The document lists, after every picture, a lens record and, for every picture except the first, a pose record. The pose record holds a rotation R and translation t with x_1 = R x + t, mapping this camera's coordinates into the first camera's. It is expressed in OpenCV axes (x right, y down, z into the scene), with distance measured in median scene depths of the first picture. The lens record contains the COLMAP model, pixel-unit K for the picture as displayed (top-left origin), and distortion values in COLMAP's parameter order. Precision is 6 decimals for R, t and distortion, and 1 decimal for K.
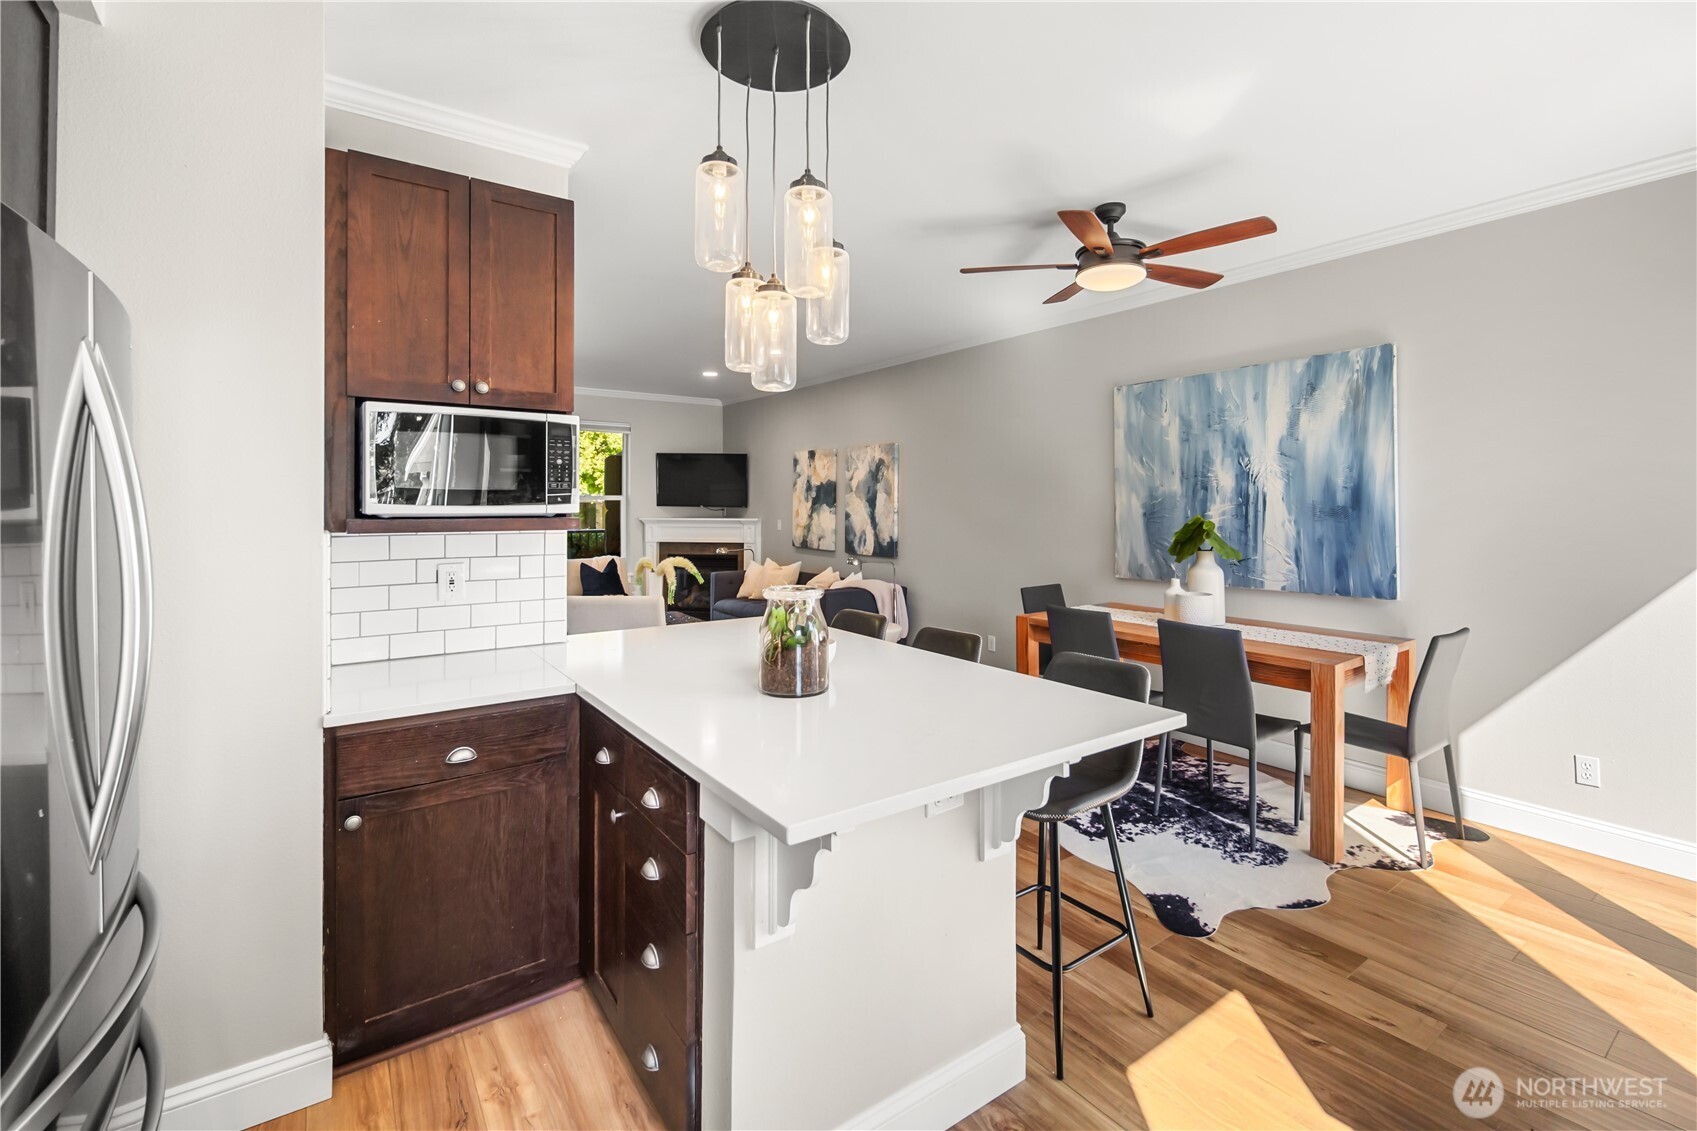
lens RADIAL K [[744.9, 0, 853.4], [0, 744.9, 511.8], [0, 0, 1]] dist [-0.022985, 0.000090]
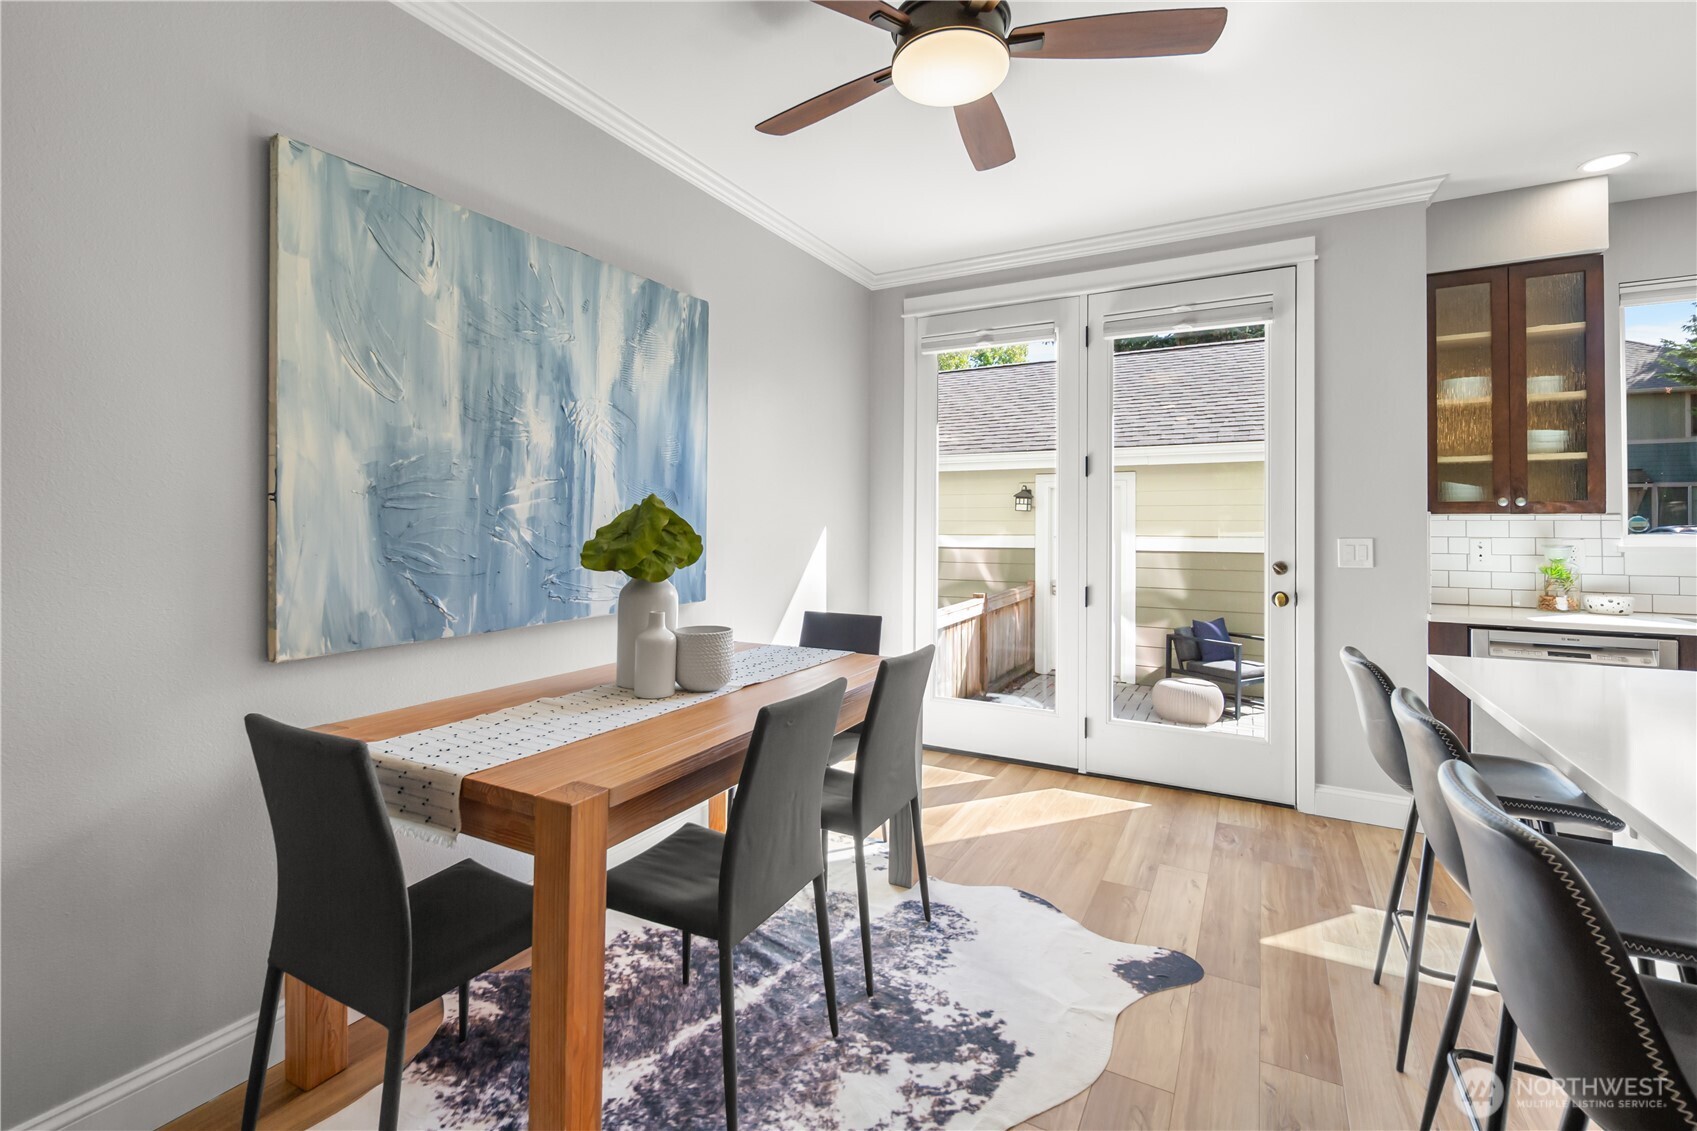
lens RADIAL K [[749.4, 0, 847.4], [0, 749.4, 516.8], [0, 0, 1]] dist [0.001553, 0.000217]
pose [[-0.430899, 0.008816, 0.902357, -0.100189], [0.004283, 0.999961, -0.007724, 0.023175], [-0.902390, 0.000536, -0.430920, 0.964588]]
